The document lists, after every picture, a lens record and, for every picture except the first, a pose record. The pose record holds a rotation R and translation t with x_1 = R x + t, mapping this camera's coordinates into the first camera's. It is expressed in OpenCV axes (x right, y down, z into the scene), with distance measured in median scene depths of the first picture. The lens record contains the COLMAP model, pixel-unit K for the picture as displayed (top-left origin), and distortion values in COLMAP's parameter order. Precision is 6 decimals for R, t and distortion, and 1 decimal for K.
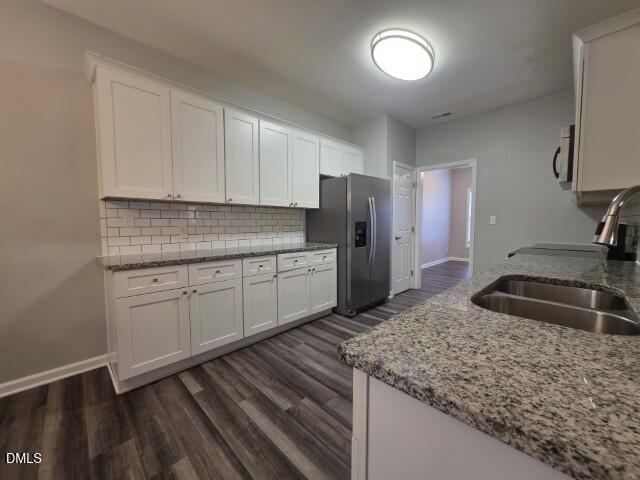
lens RADIAL K [[255.8, 0, 320.0], [0, 255.8, 240.0], [0, 0, 1]] dist [0.001577, 0.000400]
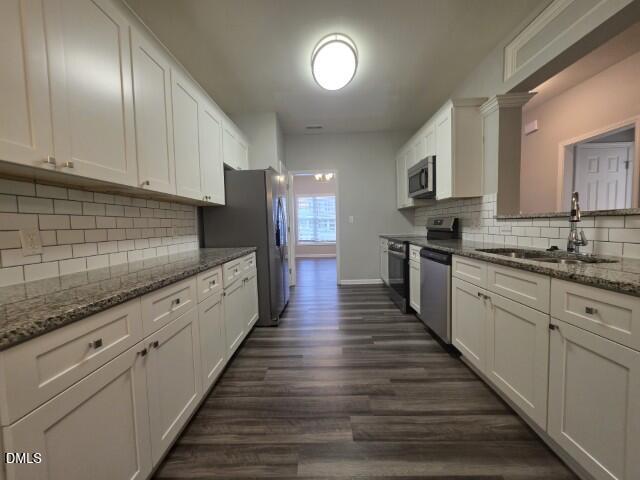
lens RADIAL K [[255.8, 0, 320.0], [0, 255.8, 240.0], [0, 0, 1]] dist [0.001577, 0.000400]
pose [[0.716933, -0.058416, 0.694691, -0.648768], [0.069989, 0.997480, 0.011648, -0.002670], [-0.693620, 0.040270, 0.719214, 0.385636]]
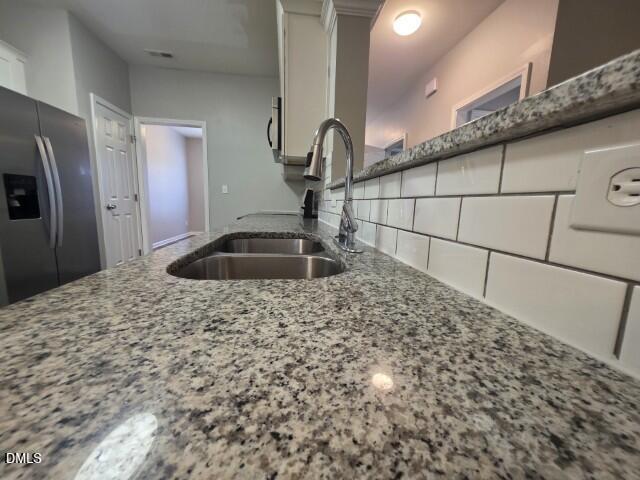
lens RADIAL K [[255.8, 0, 320.0], [0, 255.8, 240.0], [0, 0, 1]] dist [0.001577, 0.000400]
pose [[0.601122, -0.093082, 0.793718, 0.164573], [0.023257, 0.994811, 0.099051, 0.057746], [-0.798818, -0.041082, 0.600168, 0.180479]]
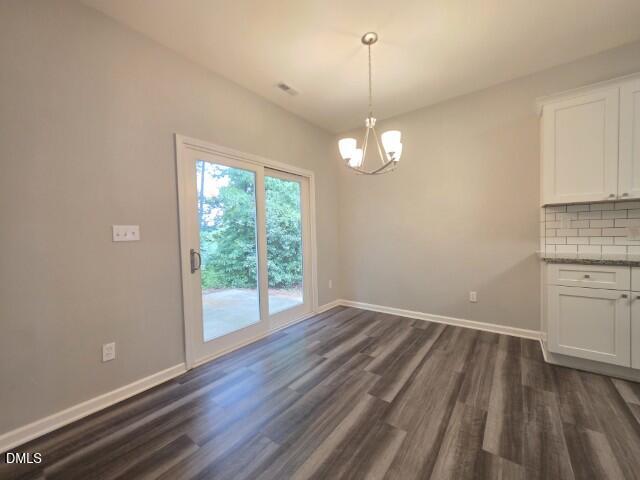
lens RADIAL K [[255.8, 0, 320.0], [0, 255.8, 240.0], [0, 0, 1]] dist [0.001577, 0.000400]
pose [[0.138829, 0.022585, -0.990059, 0.268455], [-0.039439, 0.999073, 0.017260, 0.027619], [0.989531, 0.036651, 0.139591, -0.272591]]
